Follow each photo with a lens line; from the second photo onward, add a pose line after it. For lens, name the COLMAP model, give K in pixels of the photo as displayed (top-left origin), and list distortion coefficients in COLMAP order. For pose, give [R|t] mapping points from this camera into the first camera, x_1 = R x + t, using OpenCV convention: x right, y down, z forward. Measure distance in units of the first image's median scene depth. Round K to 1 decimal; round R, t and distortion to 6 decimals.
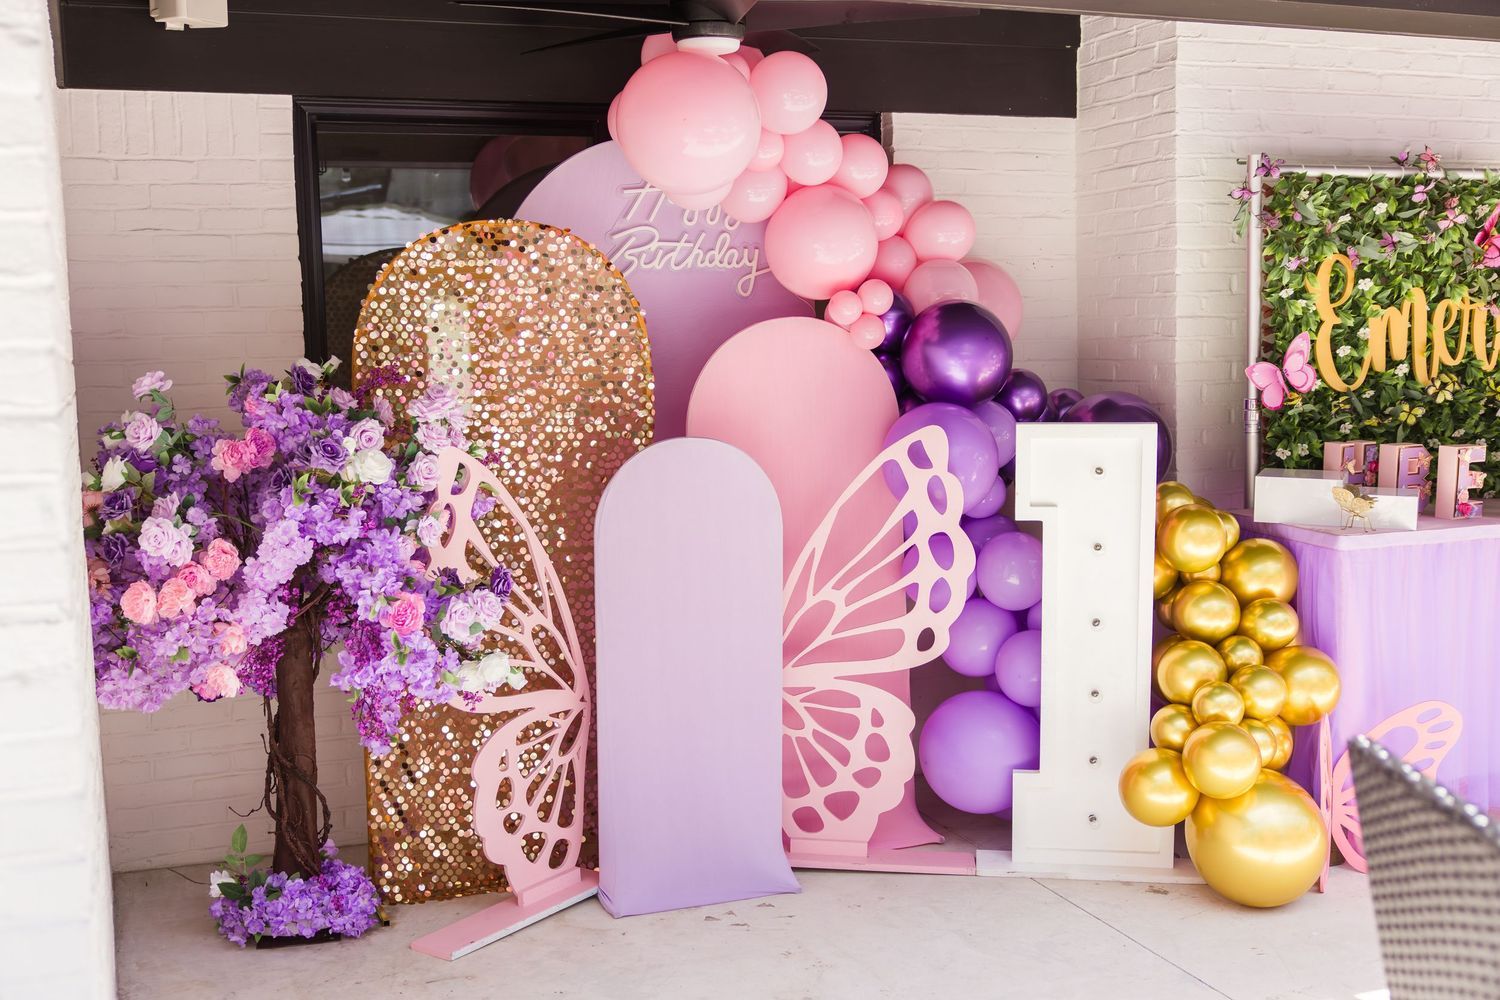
lens RADIAL K [[1597.8, 0, 751.7], [0, 1597.8, 498.6], [0, 0, 1]] dist [-0.056178, 0.000000]
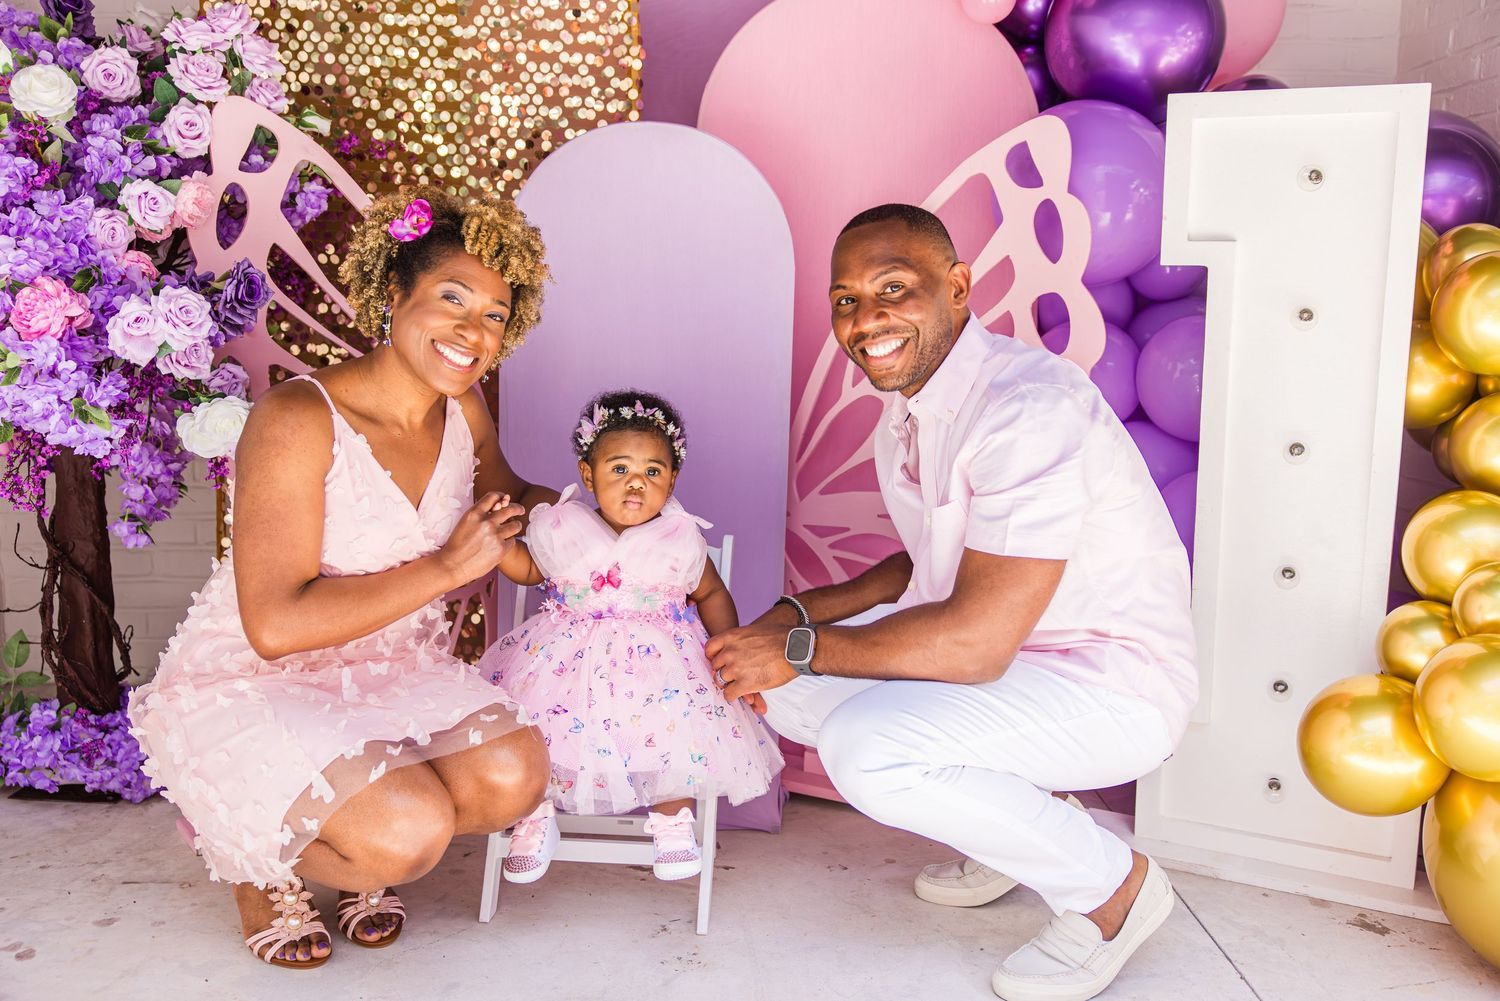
lens RADIAL K [[1401.8, 0, 748.4], [0, 1401.8, 502.7], [0, 0, 1]] dist [-0.015453, 0.000000]
pose [[0.946679, 0.078362, -0.312504, 0.189535], [-0.064563, 0.996436, 0.054276, 0.083051], [0.315644, -0.031206, 0.948364, 0.459107]]
